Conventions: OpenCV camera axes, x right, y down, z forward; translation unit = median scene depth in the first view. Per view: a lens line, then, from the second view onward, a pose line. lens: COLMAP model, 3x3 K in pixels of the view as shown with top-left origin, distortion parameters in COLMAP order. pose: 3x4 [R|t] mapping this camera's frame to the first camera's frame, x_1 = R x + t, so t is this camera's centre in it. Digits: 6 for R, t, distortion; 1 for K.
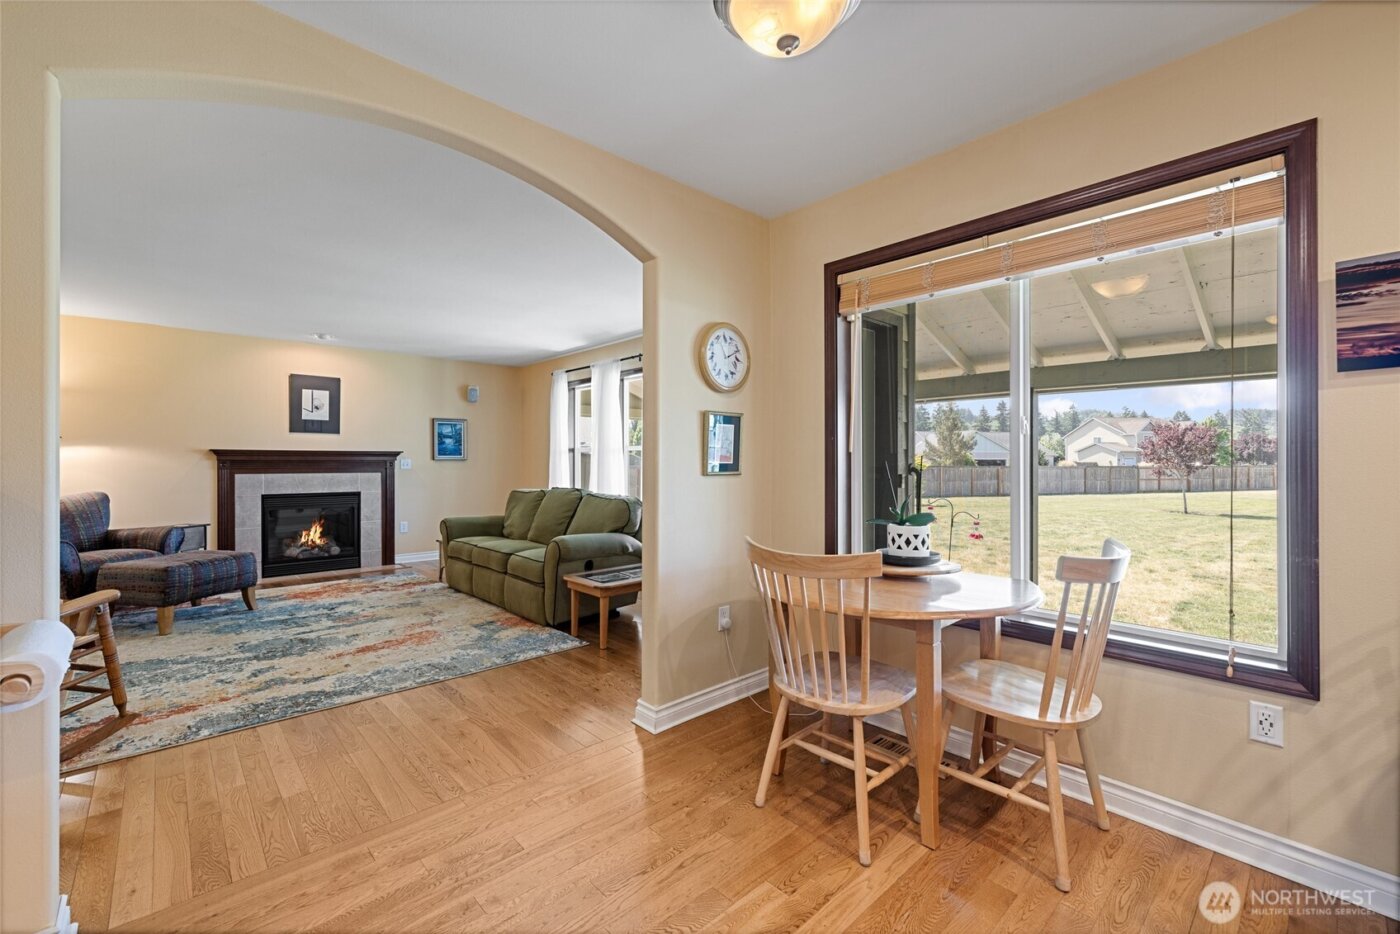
lens RADIAL K [[593.0, 0, 688.9], [0, 593.0, 462.9], [0, 0, 1]] dist [0.002232, -0.000027]
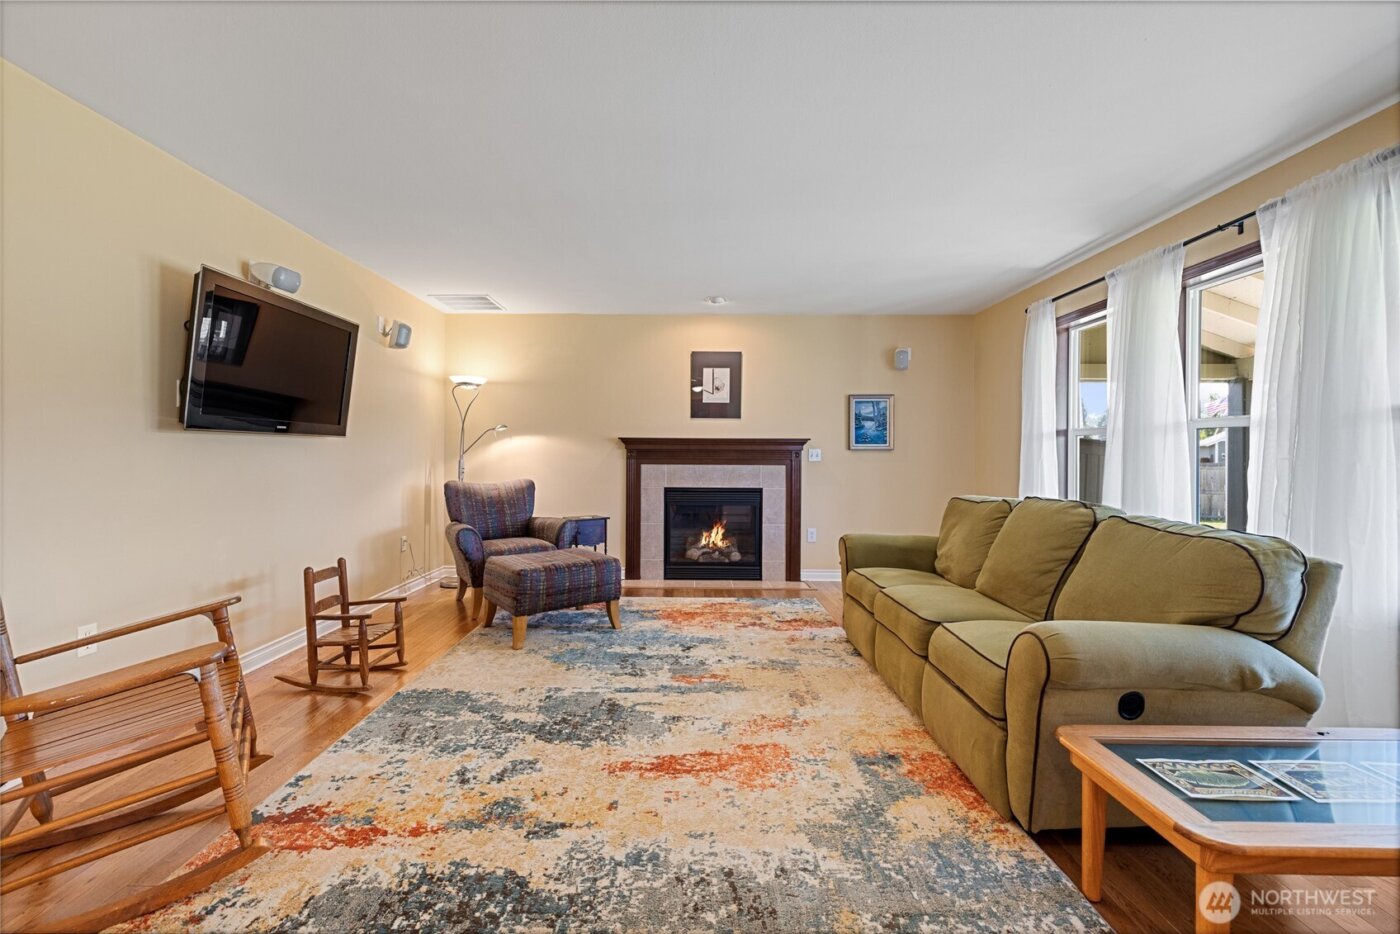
lens RADIAL K [[593.0, 0, 677.4], [0, 593.0, 454.7], [0, 0, 1]] dist [0.002232, -0.000027]
pose [[0.727288, 0.002432, -0.686328, -0.102222], [-0.006356, 0.999975, -0.003192, 0.007723], [0.686303, 0.006684, 0.727285, 0.438162]]
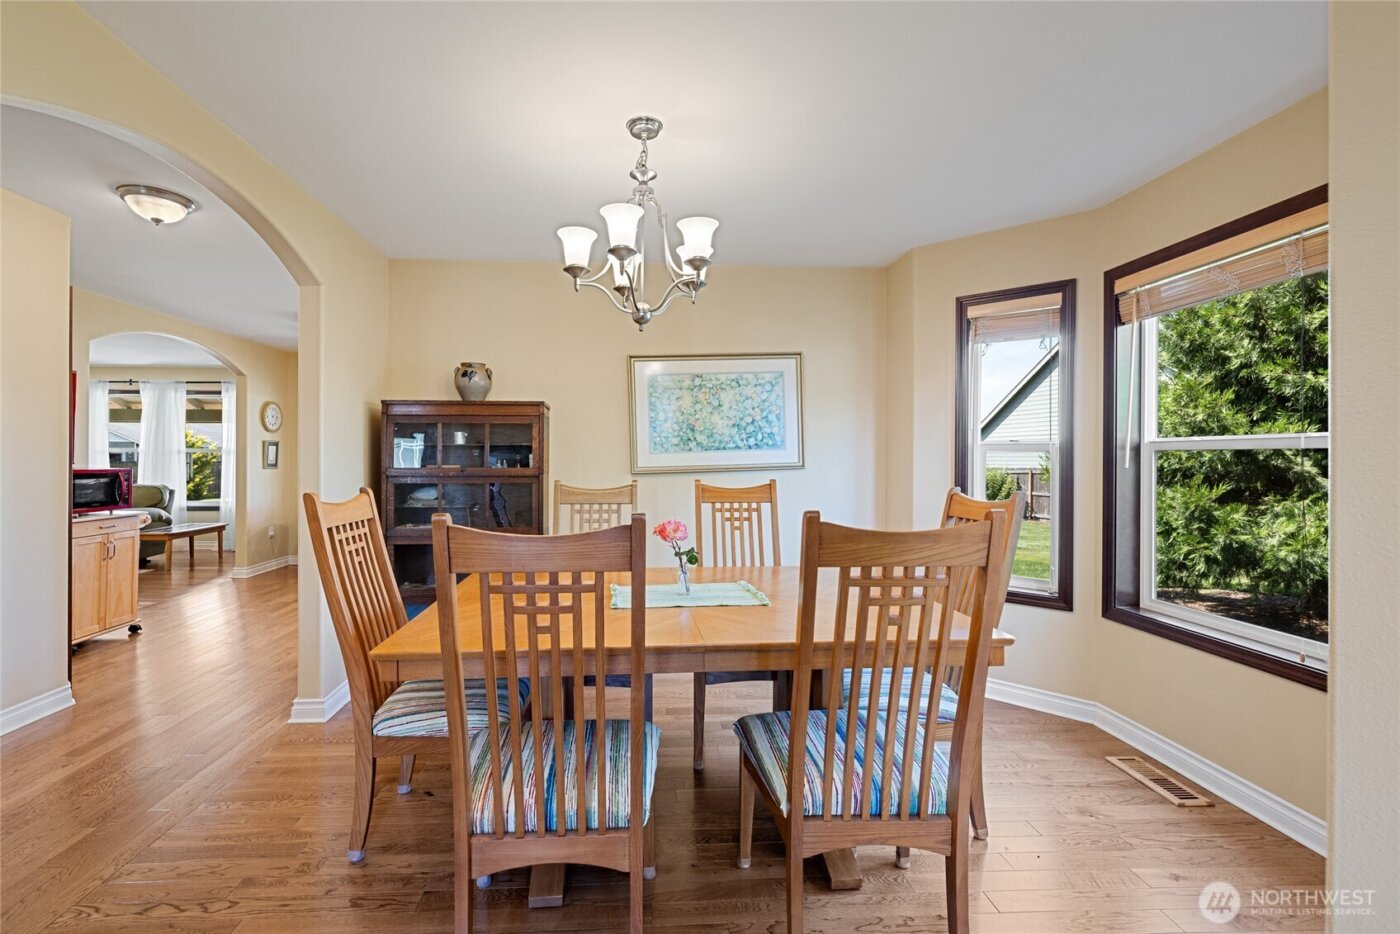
lens RADIAL K [[593.0, 0, 654.2], [0, 593.0, 453.4], [0, 0, 1]] dist [0.002232, -0.000027]
pose [[0.638005, -0.000404, 0.770032, -0.440032], [0.001840, 0.999998, -0.001001, -0.018545], [-0.770030, 0.002055, 0.638004, -0.917951]]
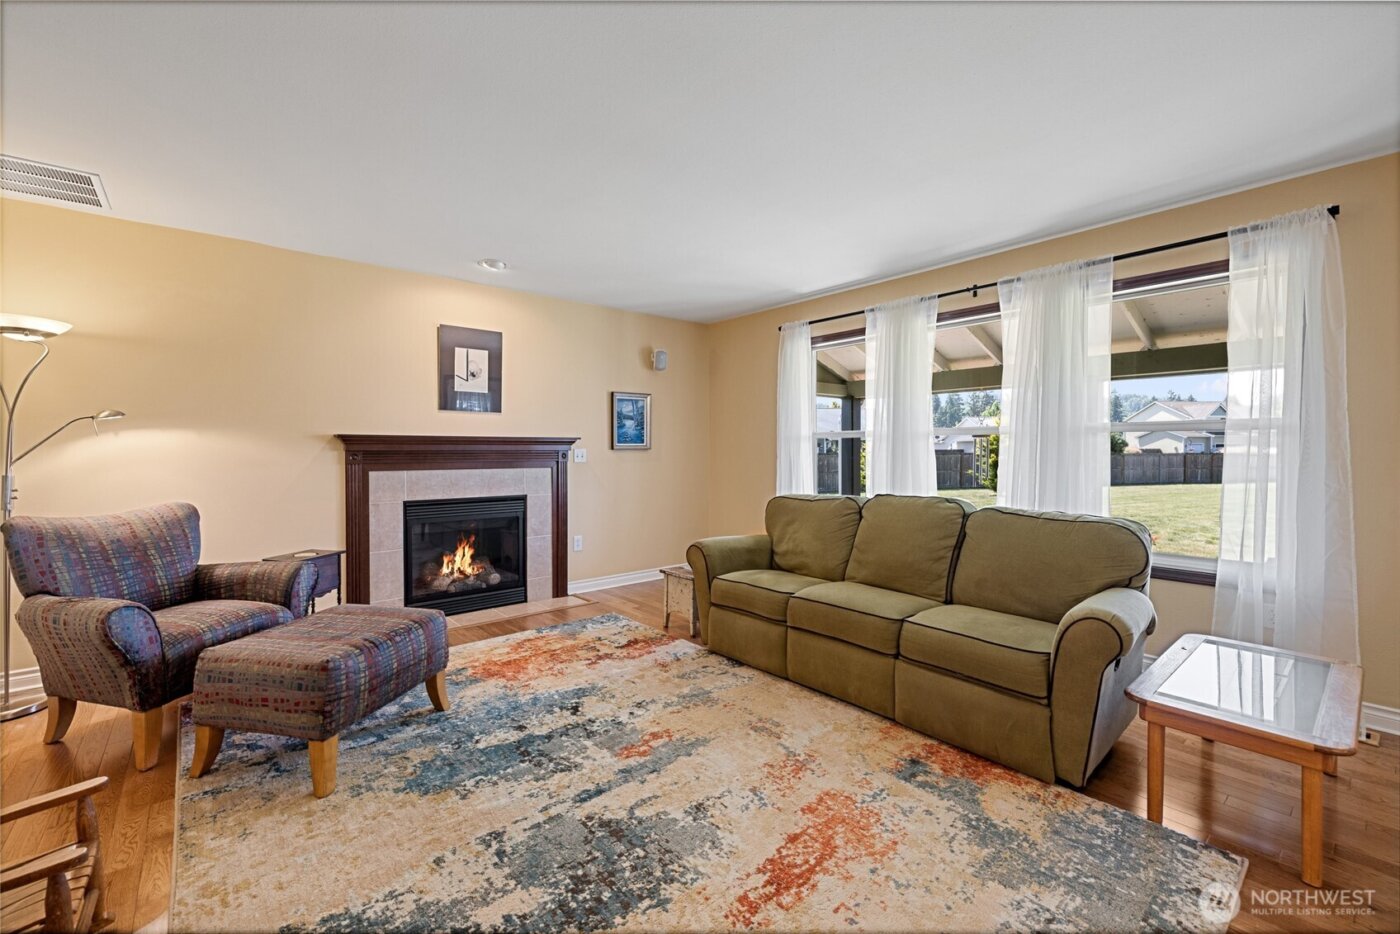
lens RADIAL K [[593.0, 0, 690.0], [0, 593.0, 456.0], [0, 0, 1]] dist [0.002232, -0.000027]
pose [[0.998980, -0.000755, -0.045151, -0.447499], [0.001217, 0.999947, 0.010211, -0.006098], [0.045141, -0.010256, 0.998928, 0.416167]]
